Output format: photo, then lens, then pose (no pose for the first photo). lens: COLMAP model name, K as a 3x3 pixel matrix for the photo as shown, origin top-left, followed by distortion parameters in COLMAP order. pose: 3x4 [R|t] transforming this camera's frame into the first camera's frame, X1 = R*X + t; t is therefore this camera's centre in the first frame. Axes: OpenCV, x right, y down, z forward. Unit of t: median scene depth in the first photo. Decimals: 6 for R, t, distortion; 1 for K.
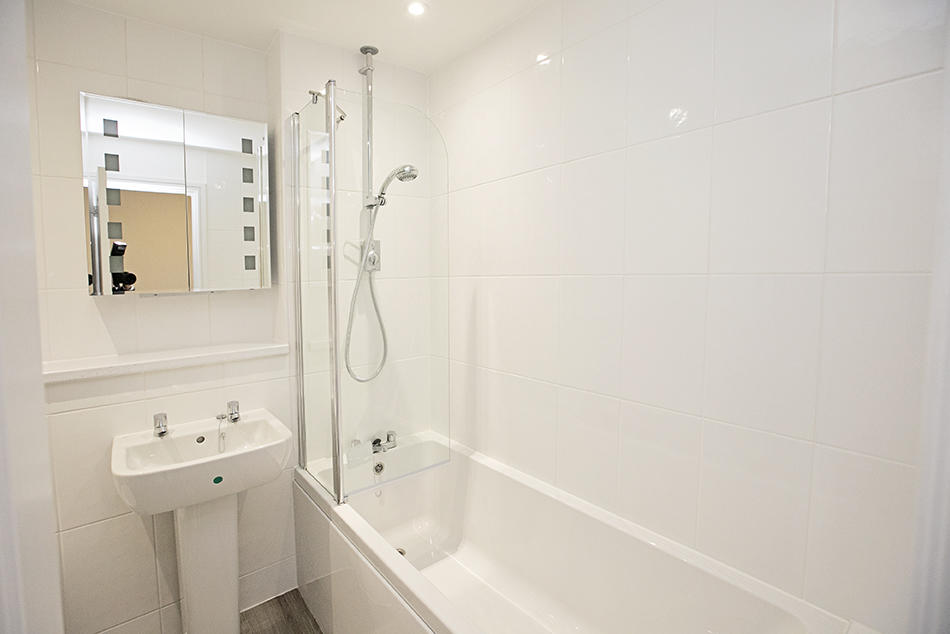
lens RADIAL K [[434.7, 0, 476.6], [0, 434.7, 312.2], [0, 0, 1]] dist [-0.038182, 0.001300]
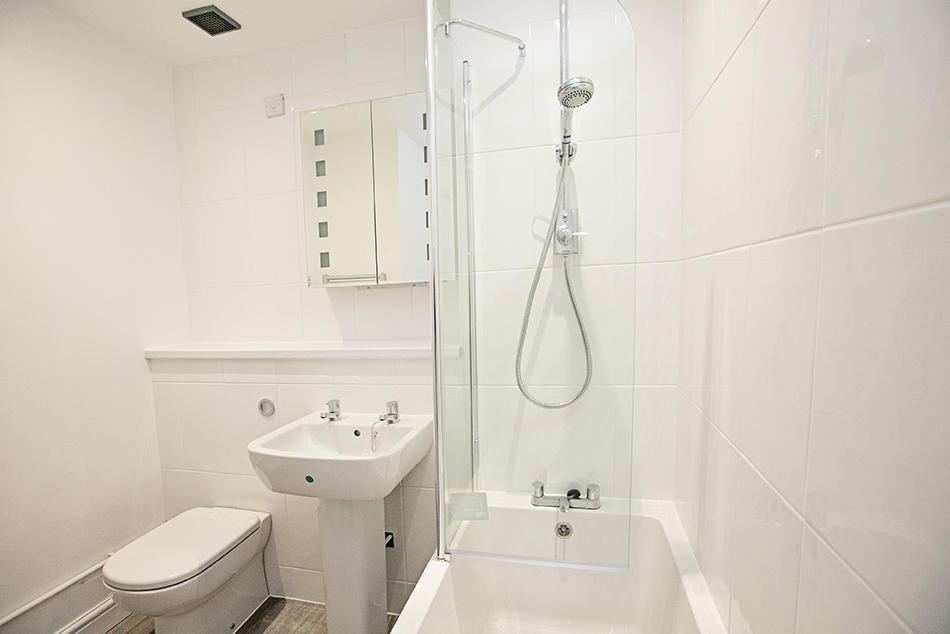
lens RADIAL K [[448.7, 0, 475.6], [0, 448.7, 333.4], [0, 0, 1]] dist [-0.032923, 0.000445]
pose [[0.610838, 0.074624, -0.788231, 0.303816], [-0.037075, 0.997152, 0.065671, -0.011618], [0.790887, -0.010891, 0.611865, 0.536133]]
